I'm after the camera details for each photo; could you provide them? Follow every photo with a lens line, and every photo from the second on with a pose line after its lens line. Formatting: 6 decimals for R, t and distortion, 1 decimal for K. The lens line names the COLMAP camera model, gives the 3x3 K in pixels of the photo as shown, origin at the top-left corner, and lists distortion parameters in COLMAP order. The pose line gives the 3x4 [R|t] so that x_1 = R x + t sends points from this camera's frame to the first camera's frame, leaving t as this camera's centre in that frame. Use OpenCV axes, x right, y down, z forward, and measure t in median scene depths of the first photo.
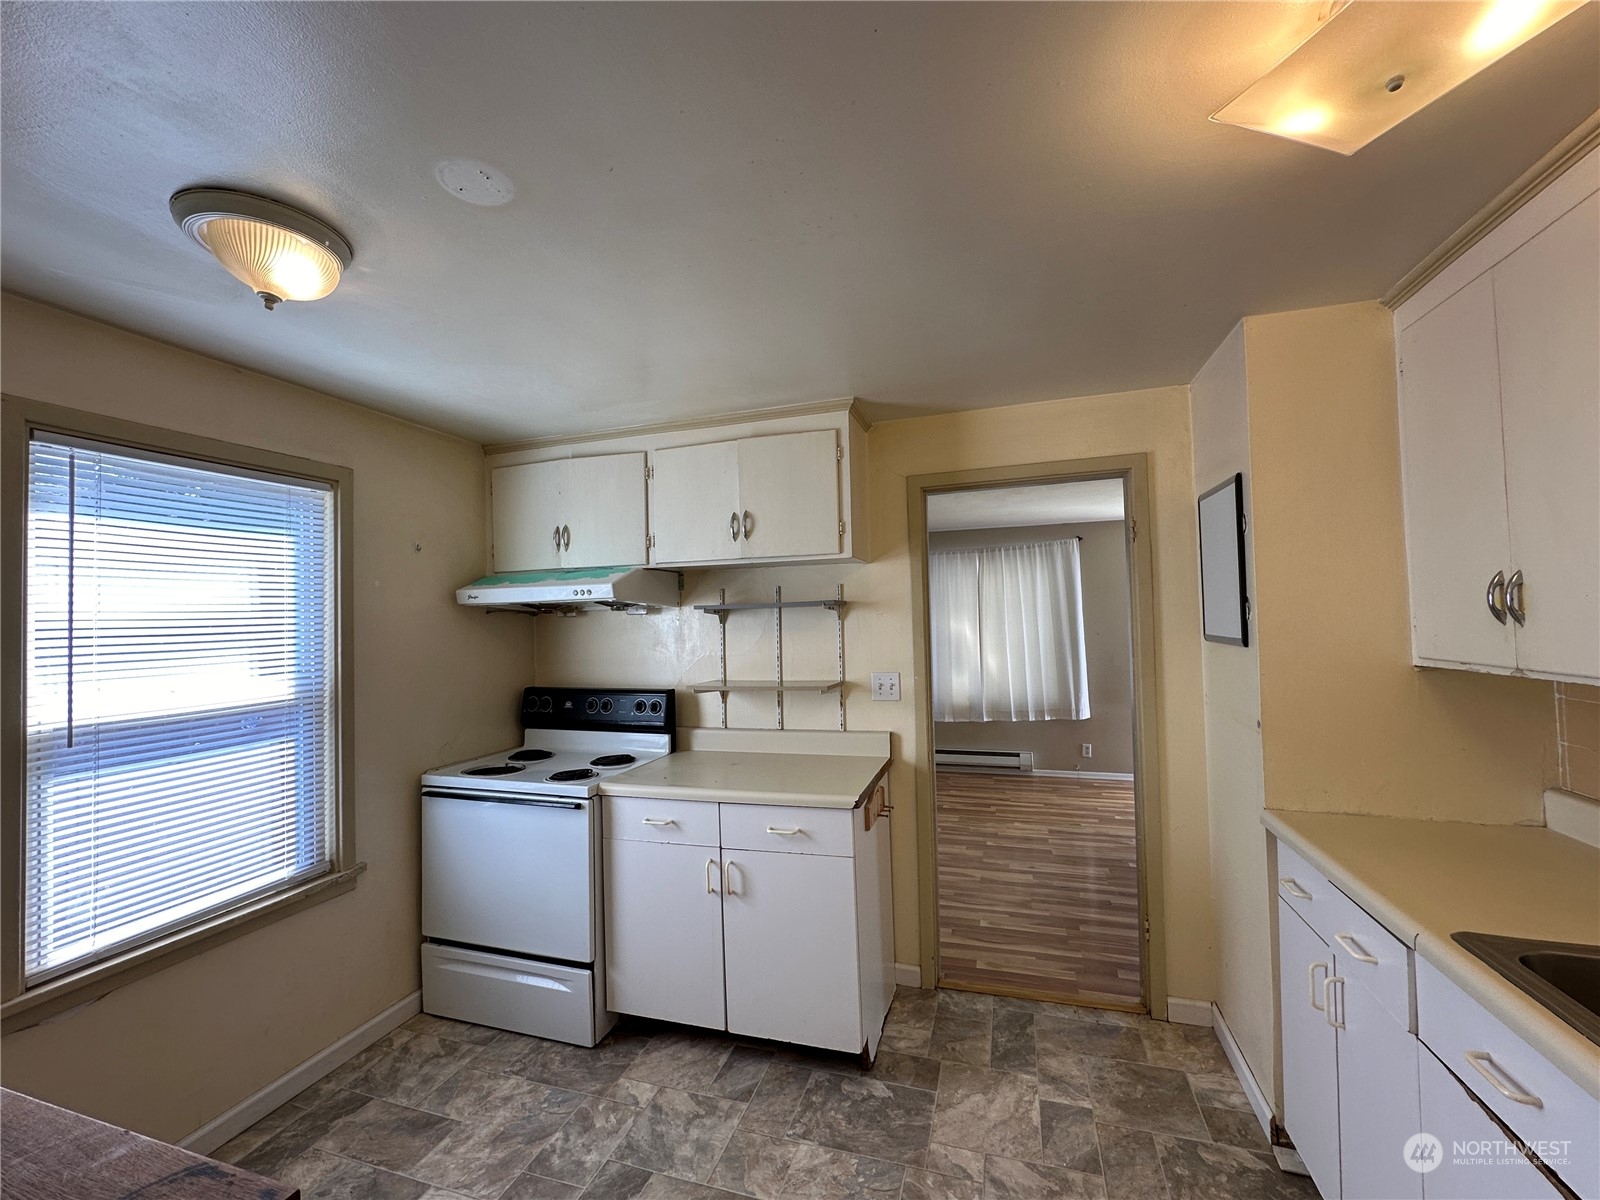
lens RADIAL K [[638.3, 0, 797.3], [0, 638.3, 602.7], [0, 0, 1]] dist [-0.000266, 0.000611]
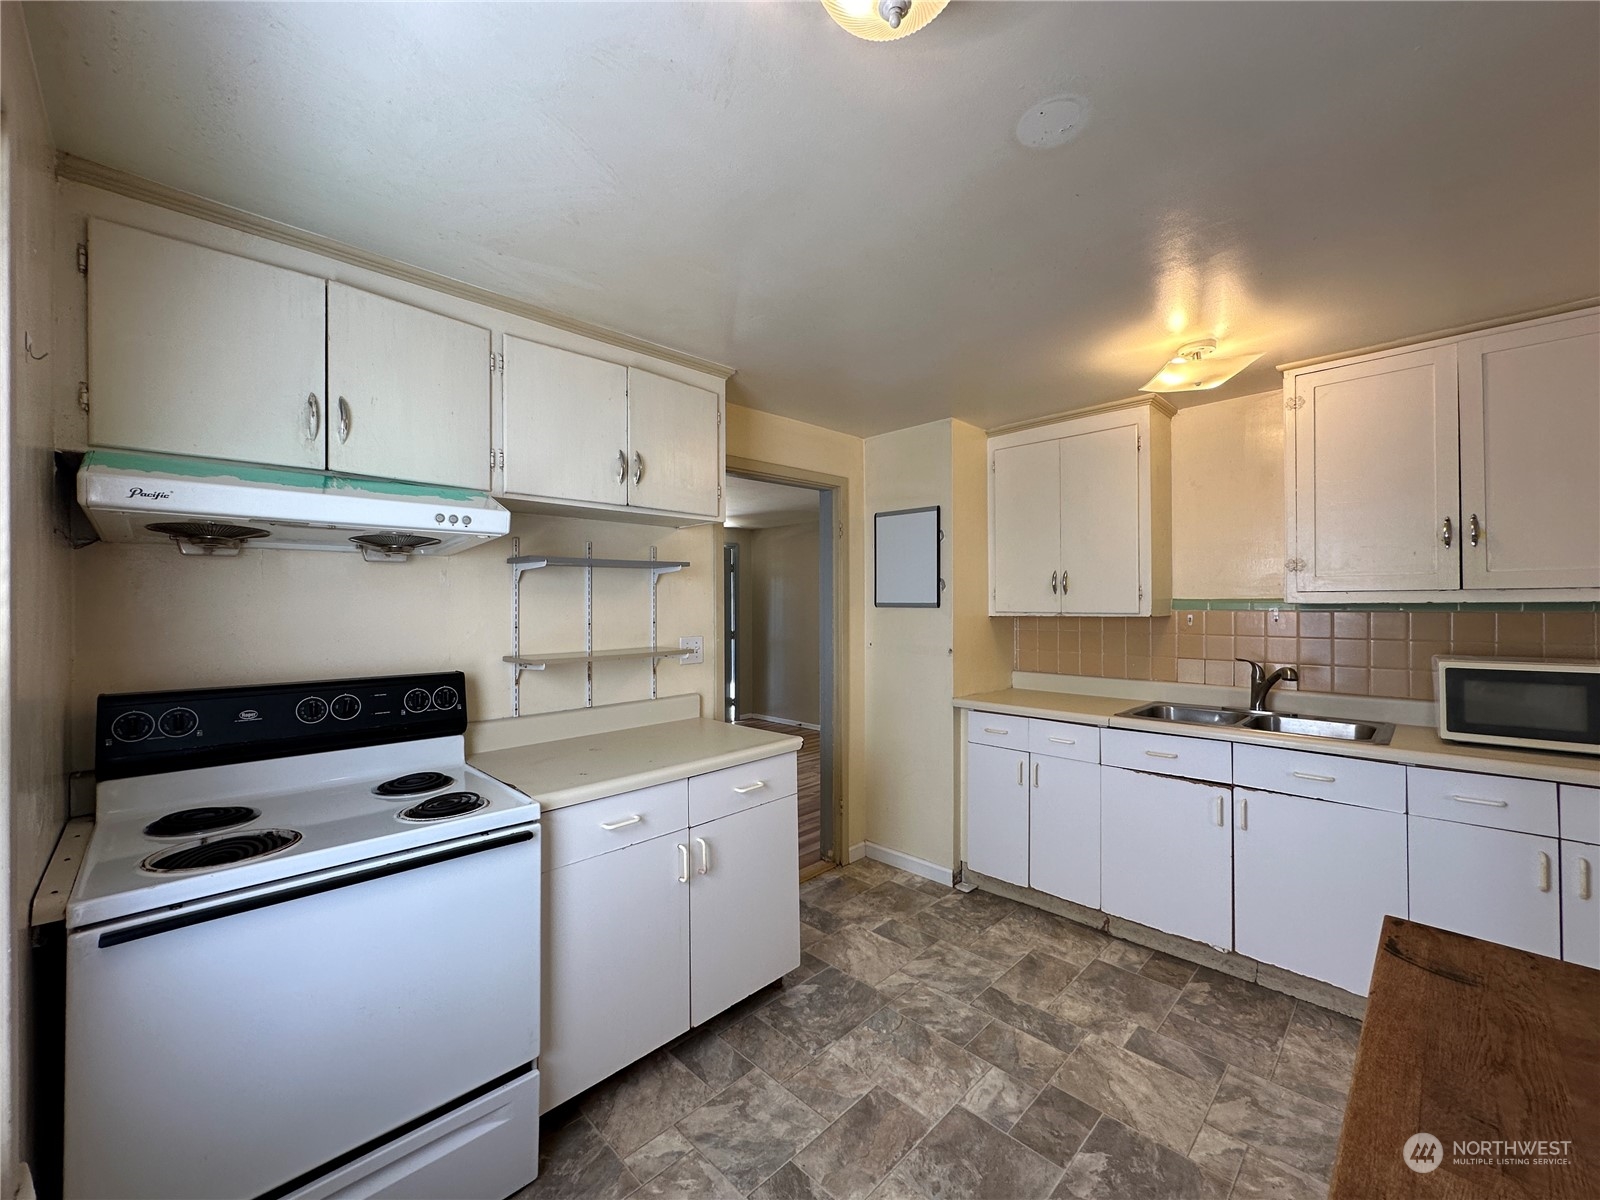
lens RADIAL K [[638.3, 0, 774.6], [0, 638.3, 600.2], [0, 0, 1]] dist [-0.000266, 0.000611]
pose [[0.481970, 0.027591, 0.875753, -0.872203], [-0.031712, 0.999399, -0.014034, 0.075529], [-0.875614, -0.021008, 0.482555, 0.480165]]
